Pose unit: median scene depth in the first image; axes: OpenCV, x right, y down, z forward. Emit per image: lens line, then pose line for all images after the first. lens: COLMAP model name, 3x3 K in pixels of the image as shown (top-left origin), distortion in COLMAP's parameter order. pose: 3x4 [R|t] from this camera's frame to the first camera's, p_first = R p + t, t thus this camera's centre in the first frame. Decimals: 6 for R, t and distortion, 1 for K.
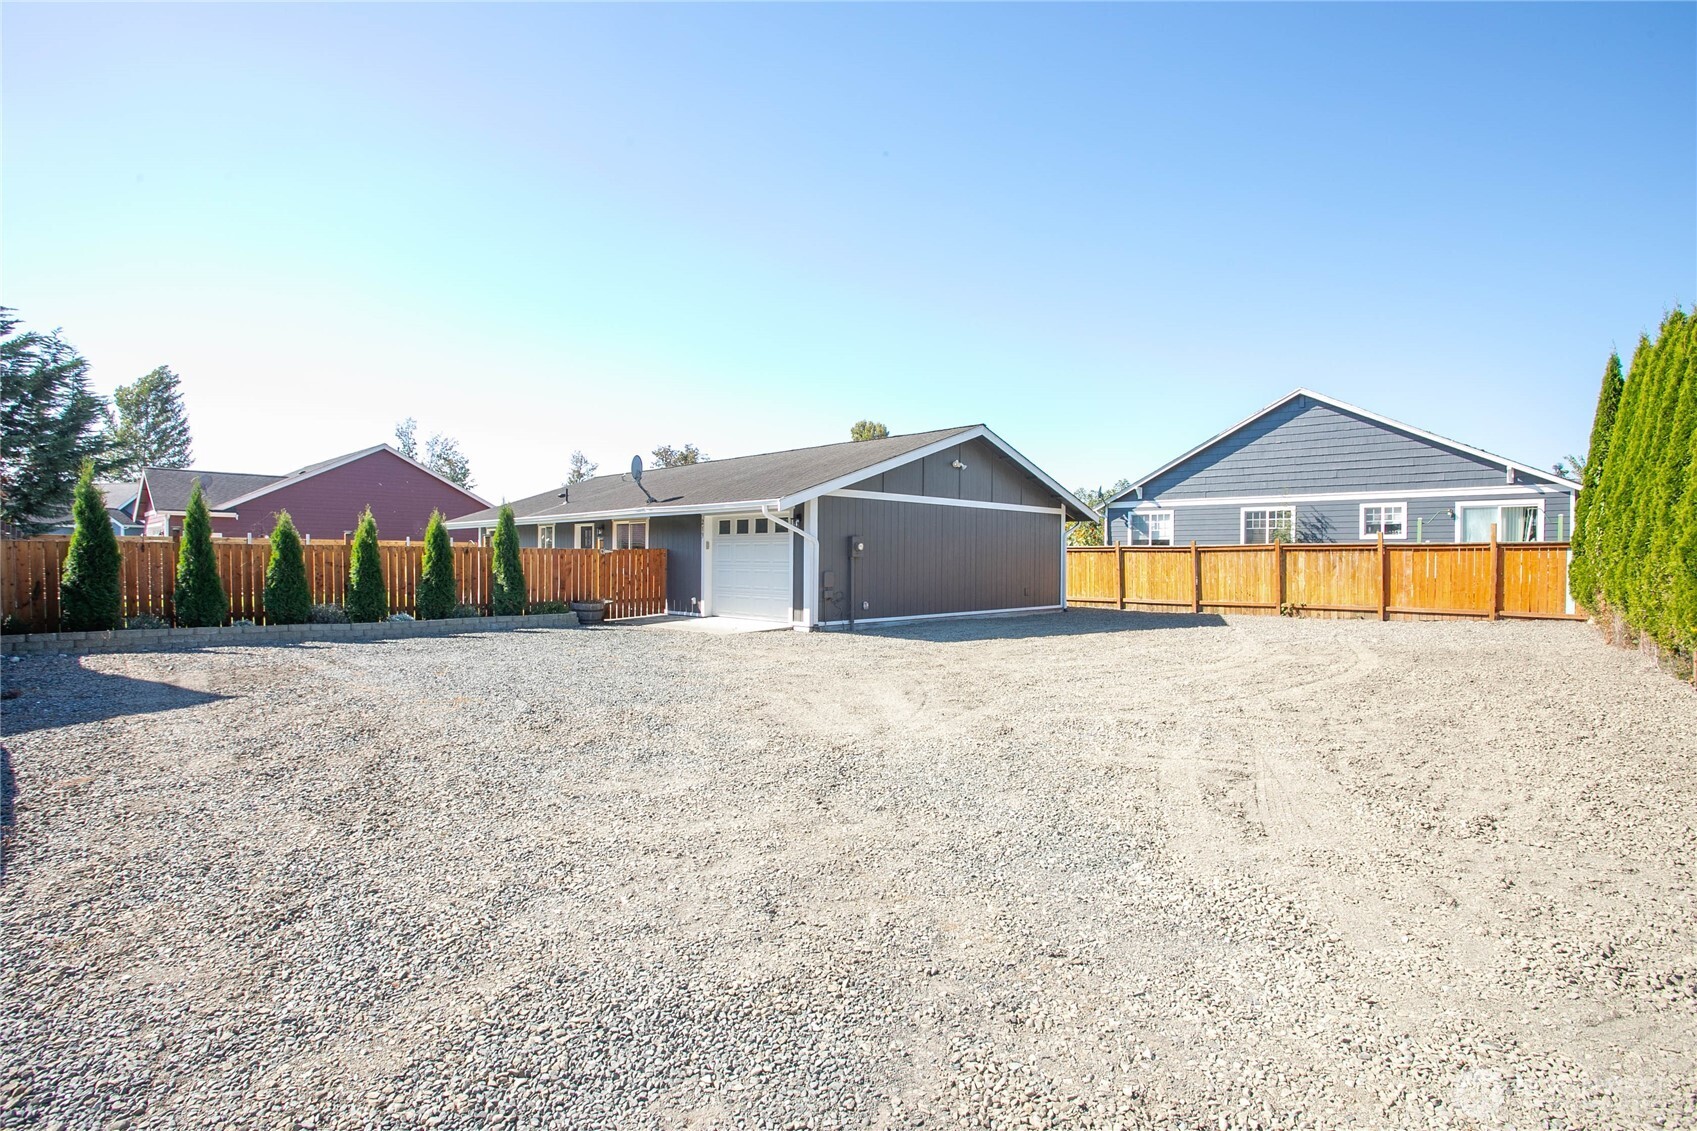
lens RADIAL K [[910.8, 0, 848.5], [0, 910.8, 565.5], [0, 0, 1]] dist [-0.040050, 0.032044]
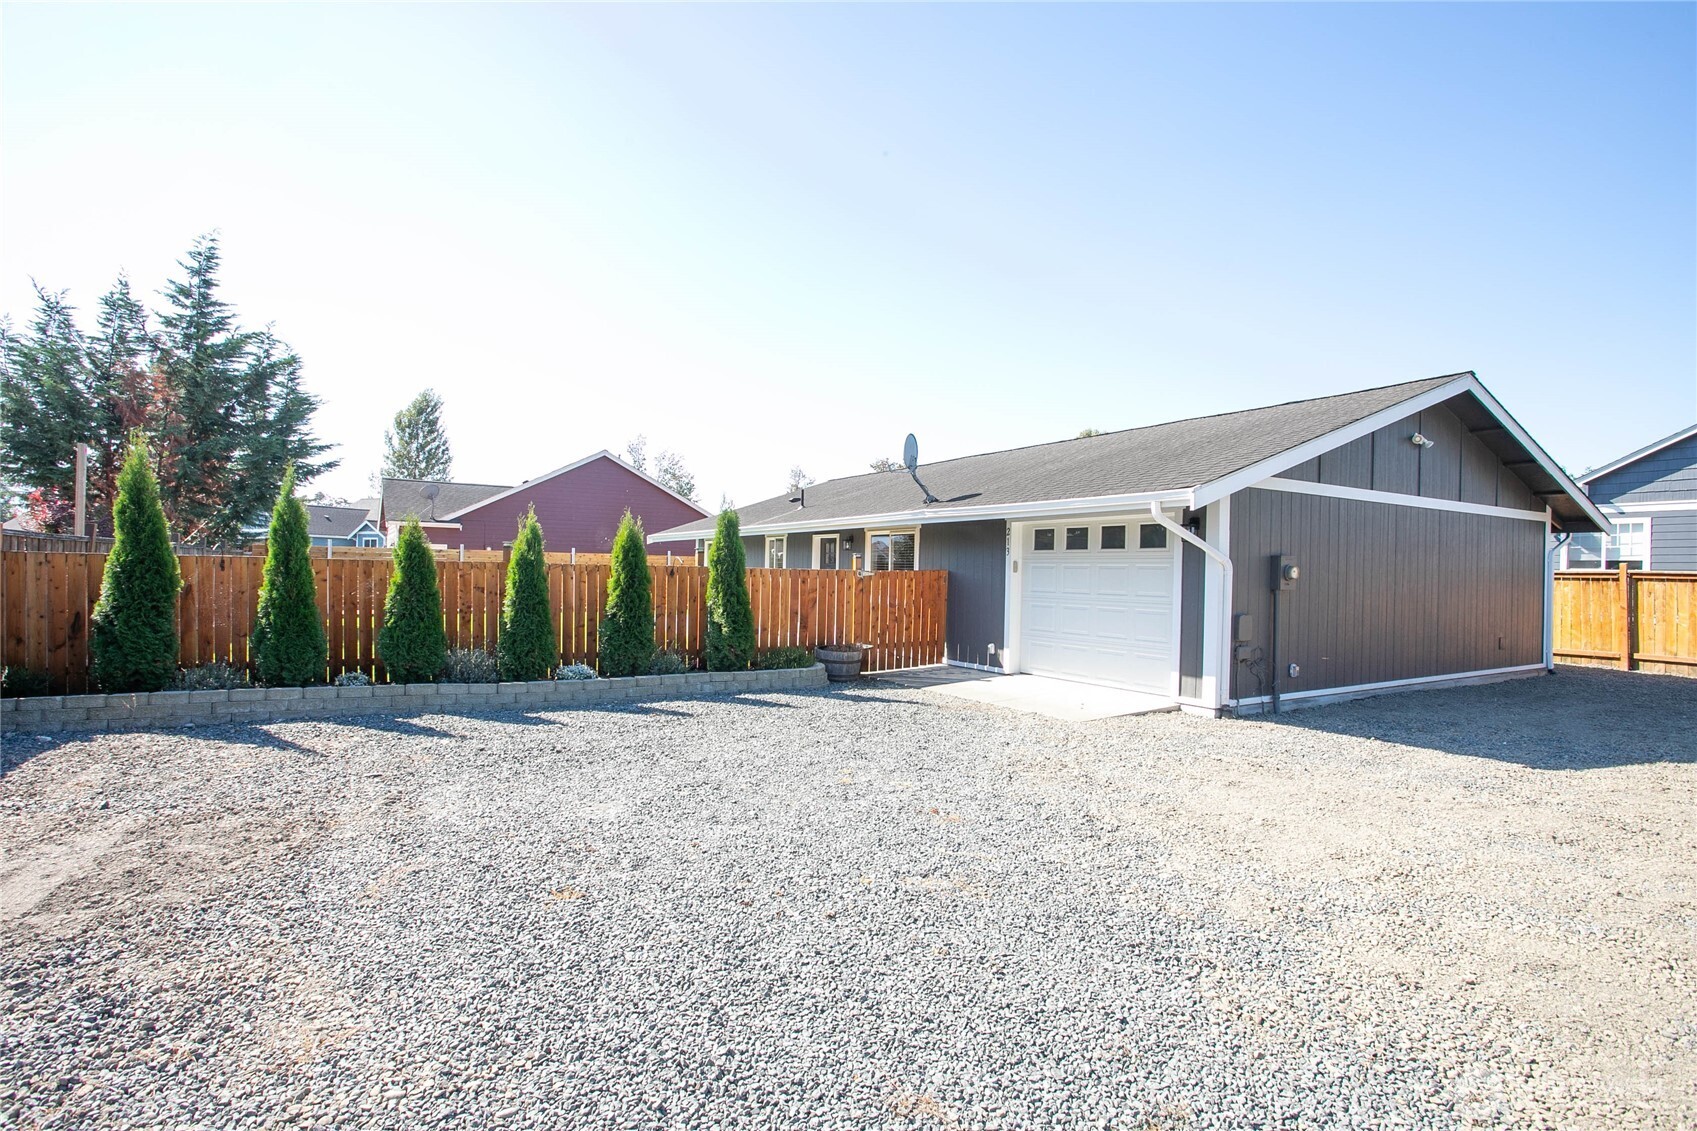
lens RADIAL K [[813.0, 0, 842.8], [0, 813.0, 563.8], [0, 0, 1]] dist [-0.003508, 0.000112]
pose [[0.975837, 0.010298, -0.218259, -0.148095], [-0.013665, 0.999810, -0.013918, -0.014106], [0.218074, 0.016565, 0.975792, 0.393329]]
